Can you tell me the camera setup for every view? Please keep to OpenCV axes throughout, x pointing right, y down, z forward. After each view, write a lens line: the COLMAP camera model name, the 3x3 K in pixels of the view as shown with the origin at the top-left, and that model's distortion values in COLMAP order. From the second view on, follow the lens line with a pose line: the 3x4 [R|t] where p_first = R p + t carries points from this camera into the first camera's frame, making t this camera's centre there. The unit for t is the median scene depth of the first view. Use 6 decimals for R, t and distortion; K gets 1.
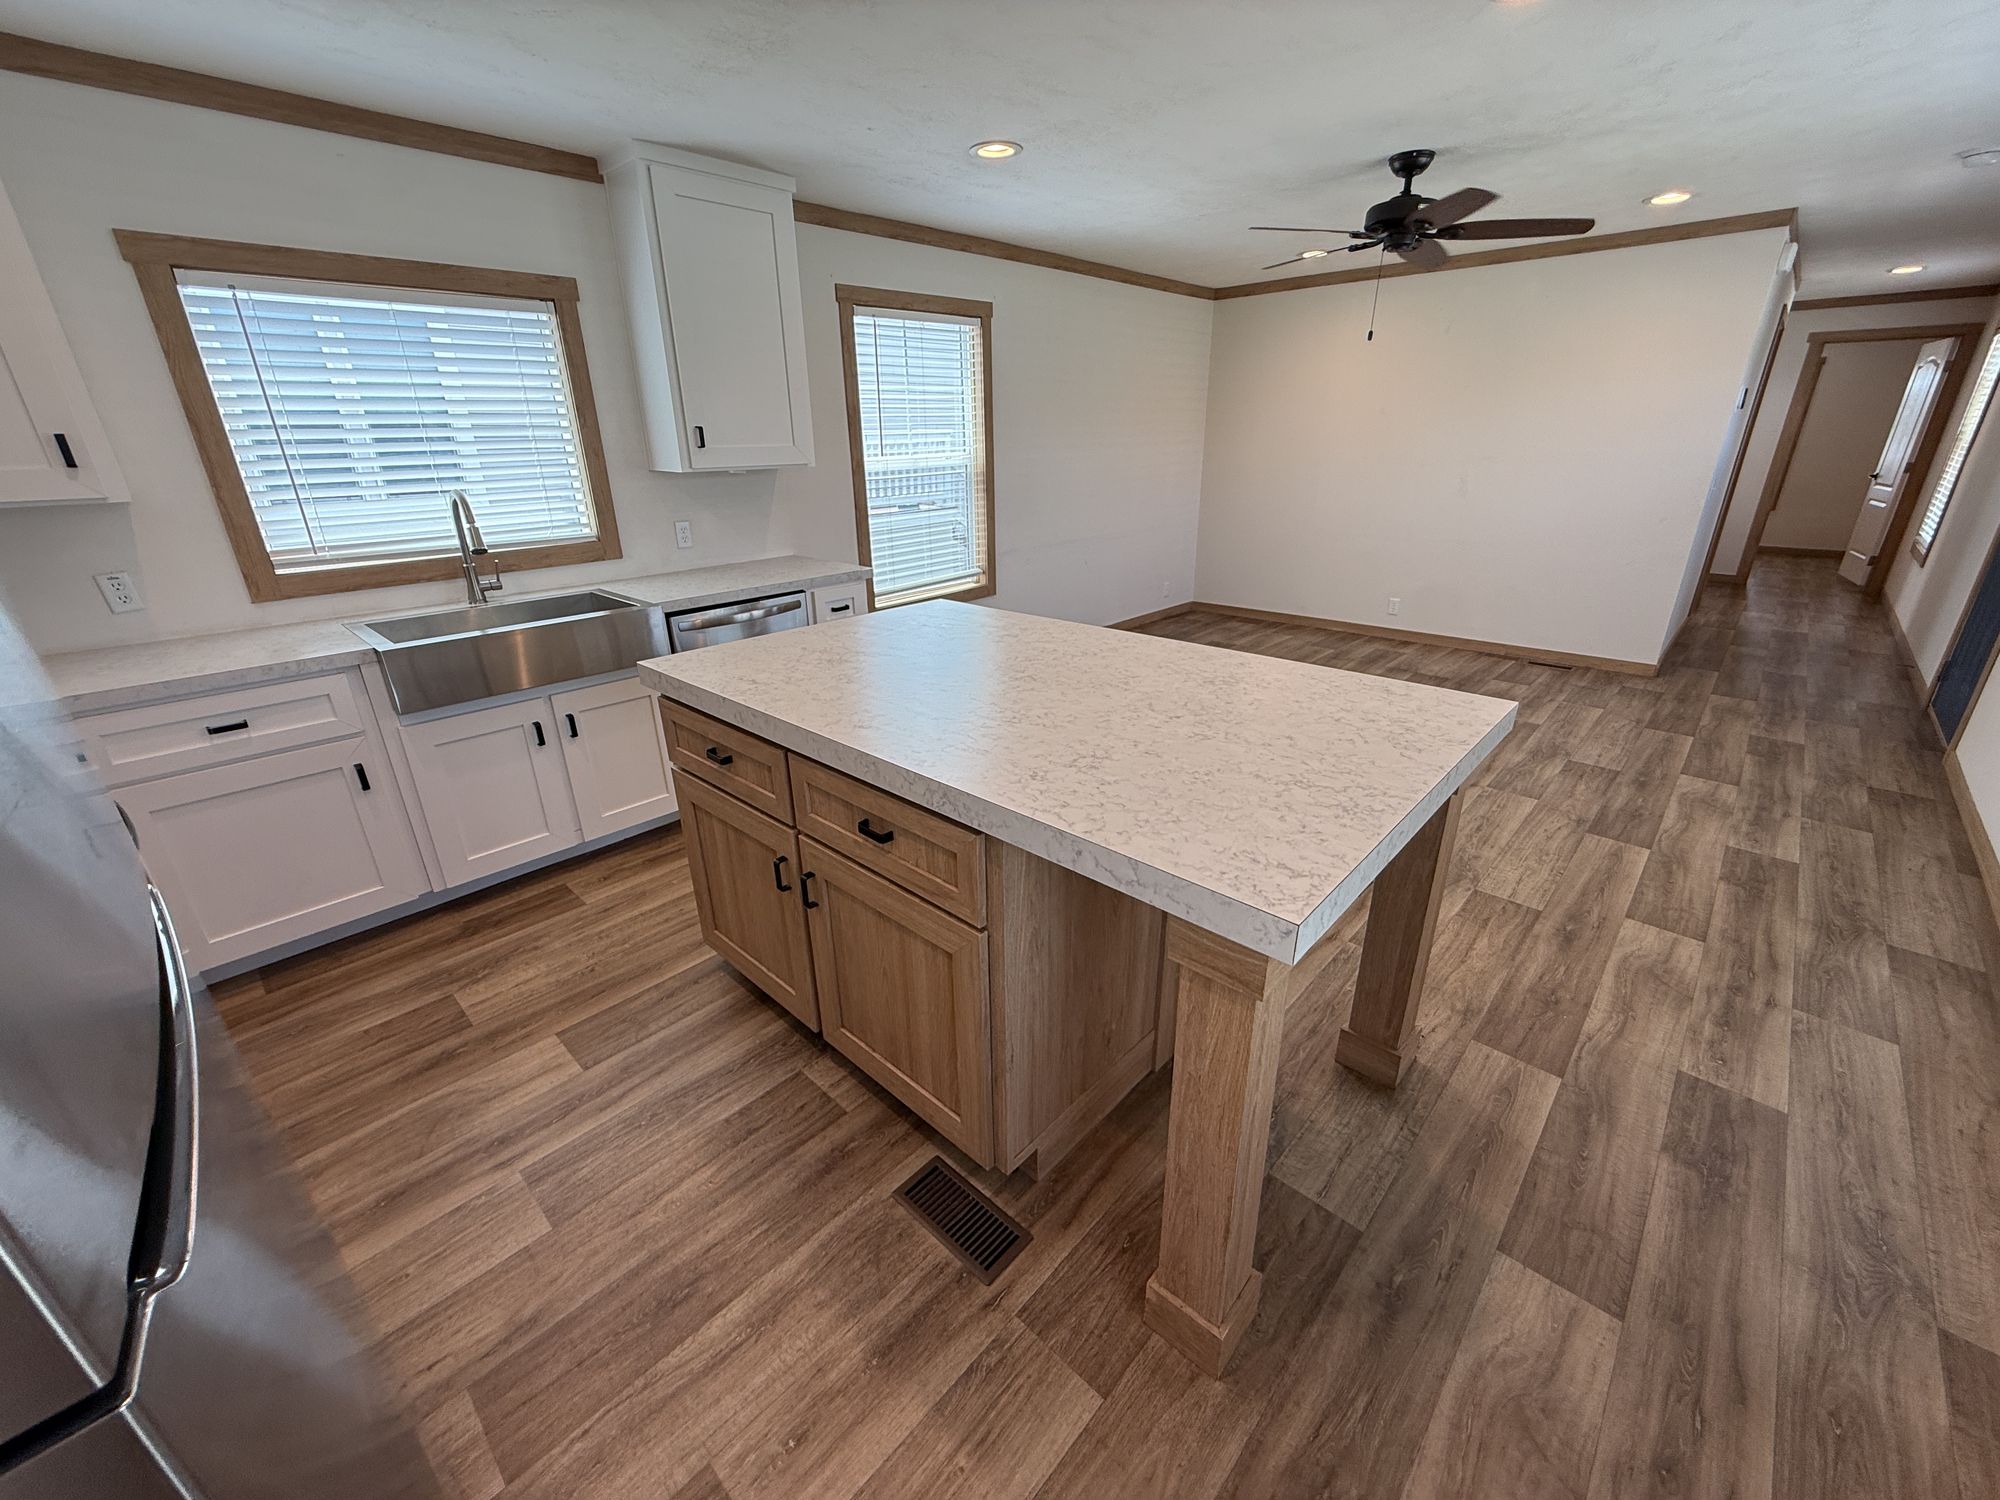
lens RADIAL K [[799.7, 0, 1000.0], [0, 799.7, 750.0], [0, 0, 1]] dist [-0.000890, -0.000279]
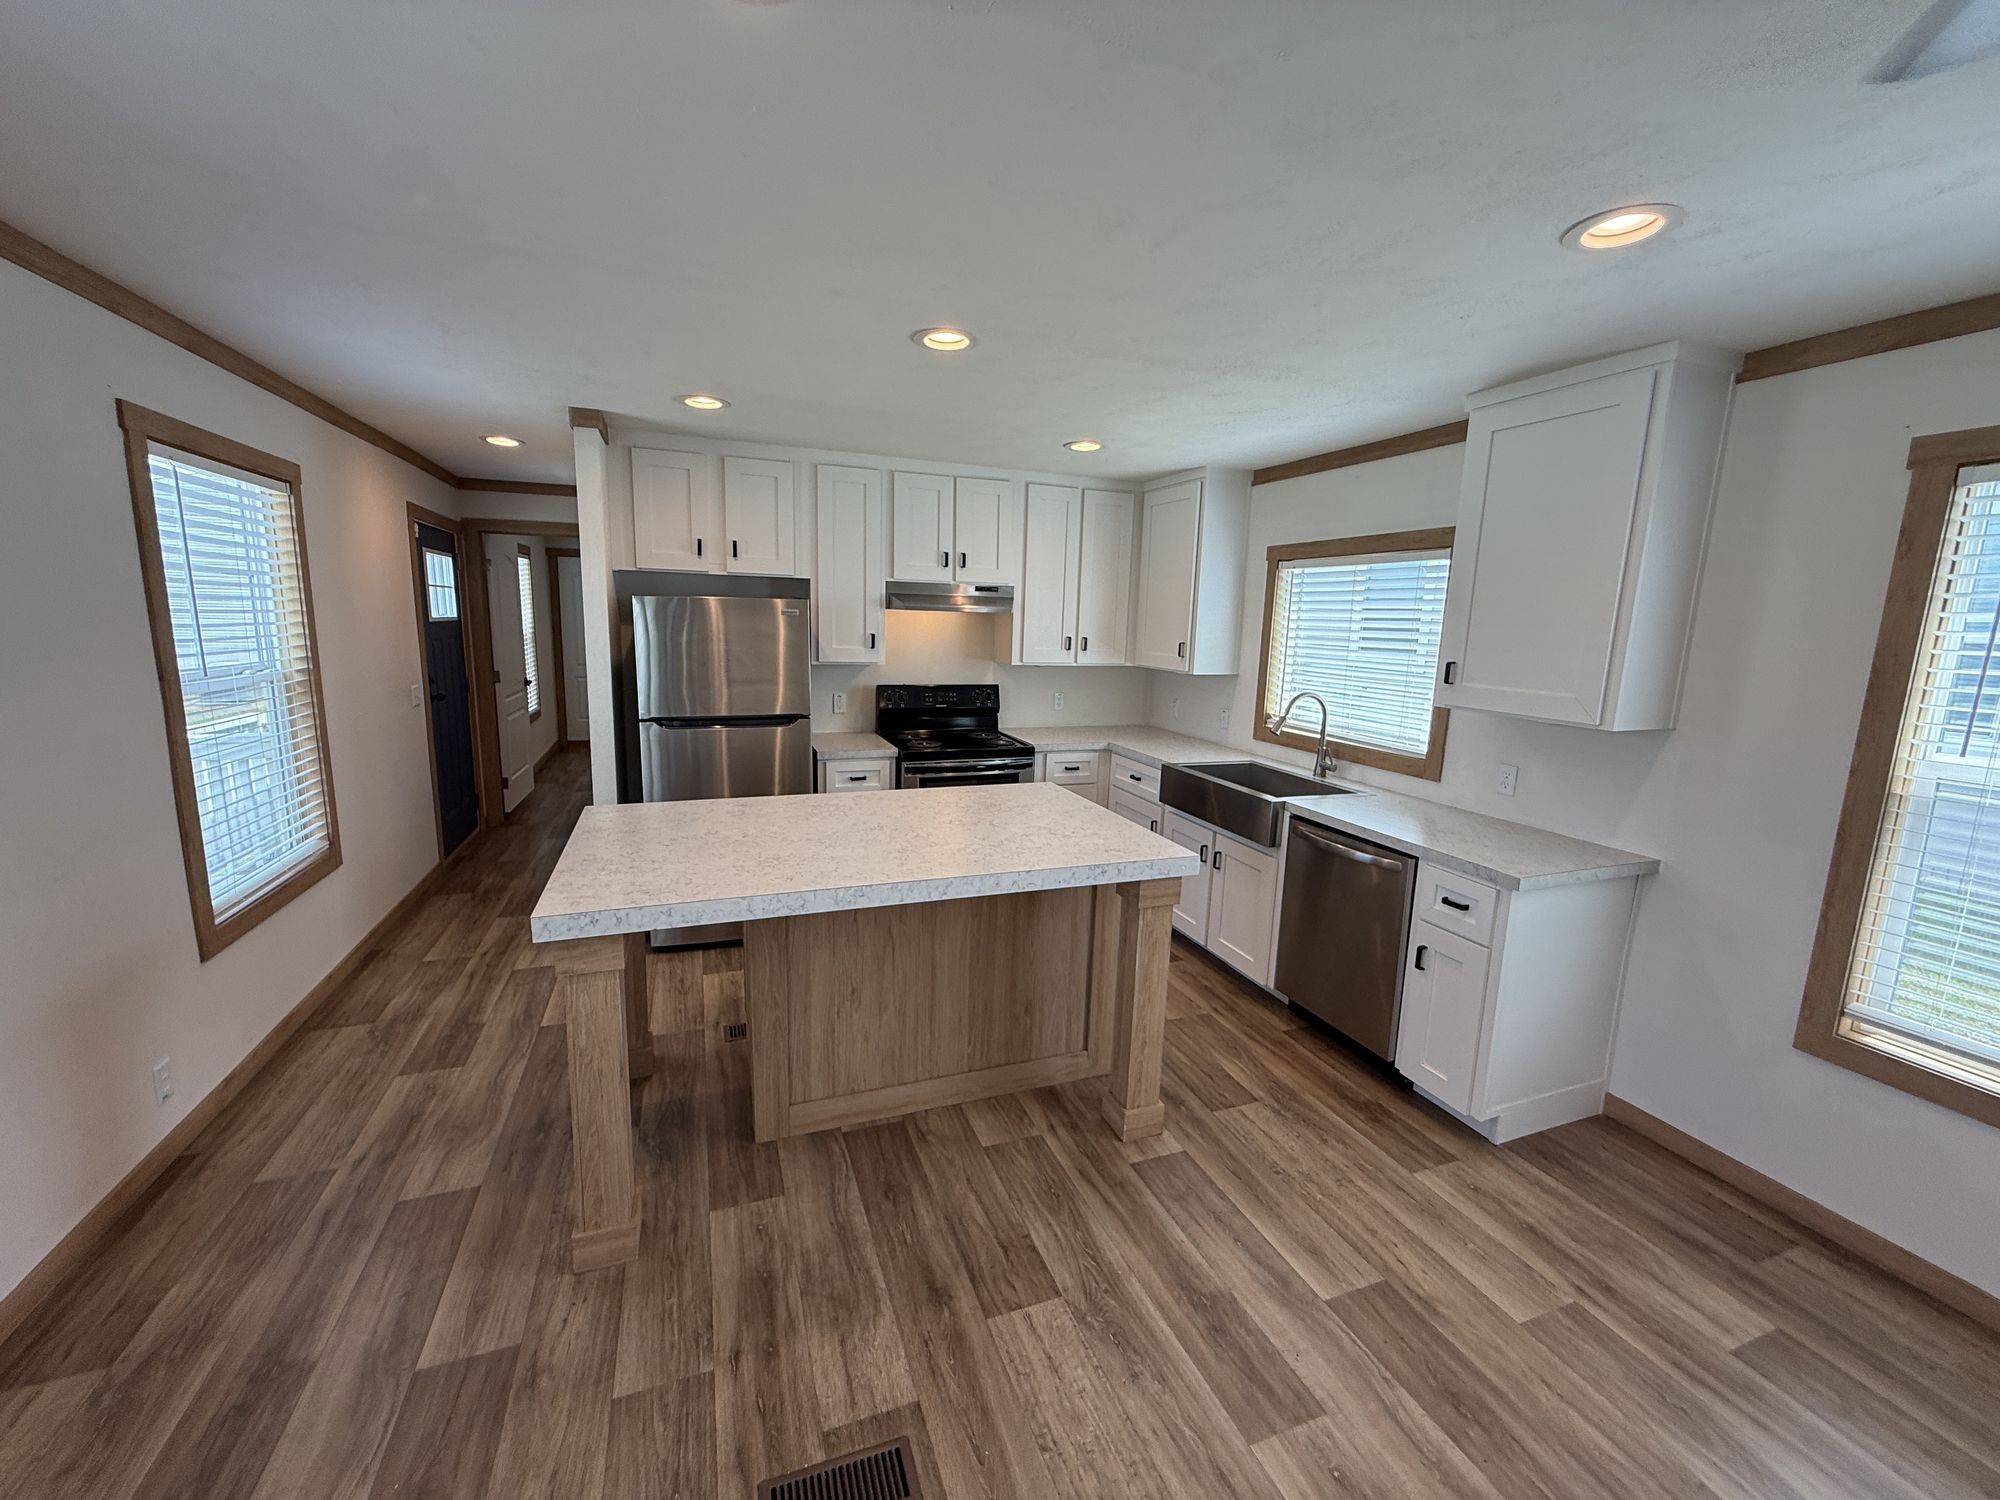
lens RADIAL K [[799.7, 0, 1000.0], [0, 799.7, 750.0], [0, 0, 1]] dist [-0.000890, -0.000279]
pose [[-0.436823, 0.151251, -0.886740, 0.985417], [-0.357508, 0.875377, 0.325427, -0.630717], [0.825454, 0.459171, -0.328312, 1.351841]]
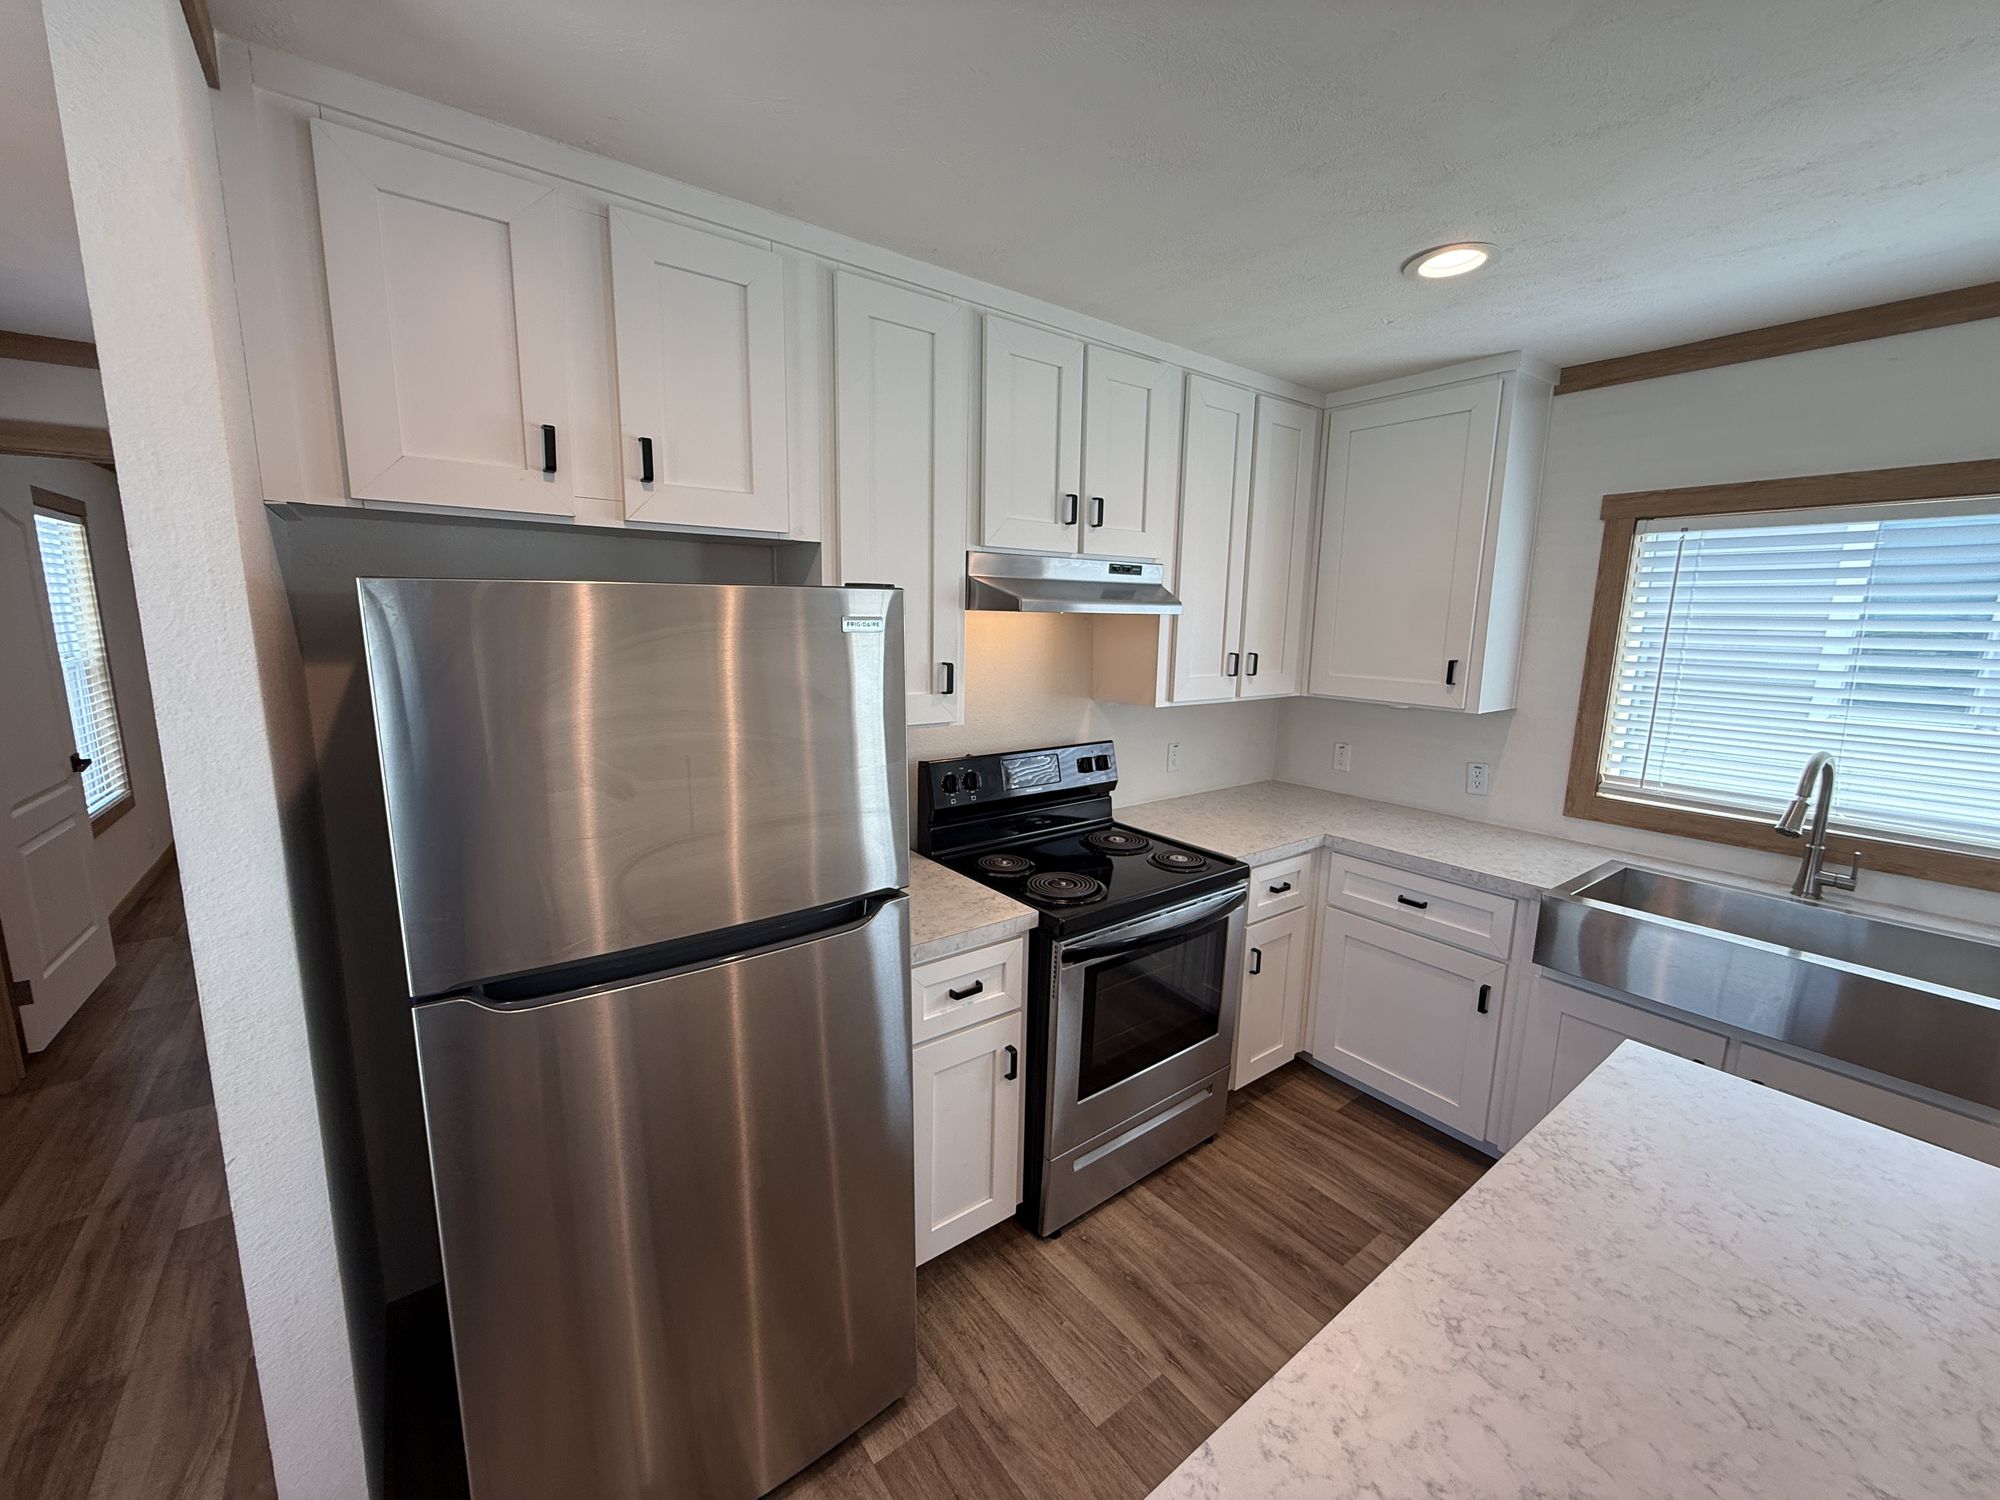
lens RADIAL K [[799.7, 0, 1000.0], [0, 799.7, 750.0], [0, 0, 1]] dist [-0.000890, -0.000279]
pose [[-0.164811, 0.178370, -0.970063, 0.214641], [-0.380664, 0.895809, 0.229391, -0.263214], [0.909908, 0.407074, -0.079740, 0.458806]]
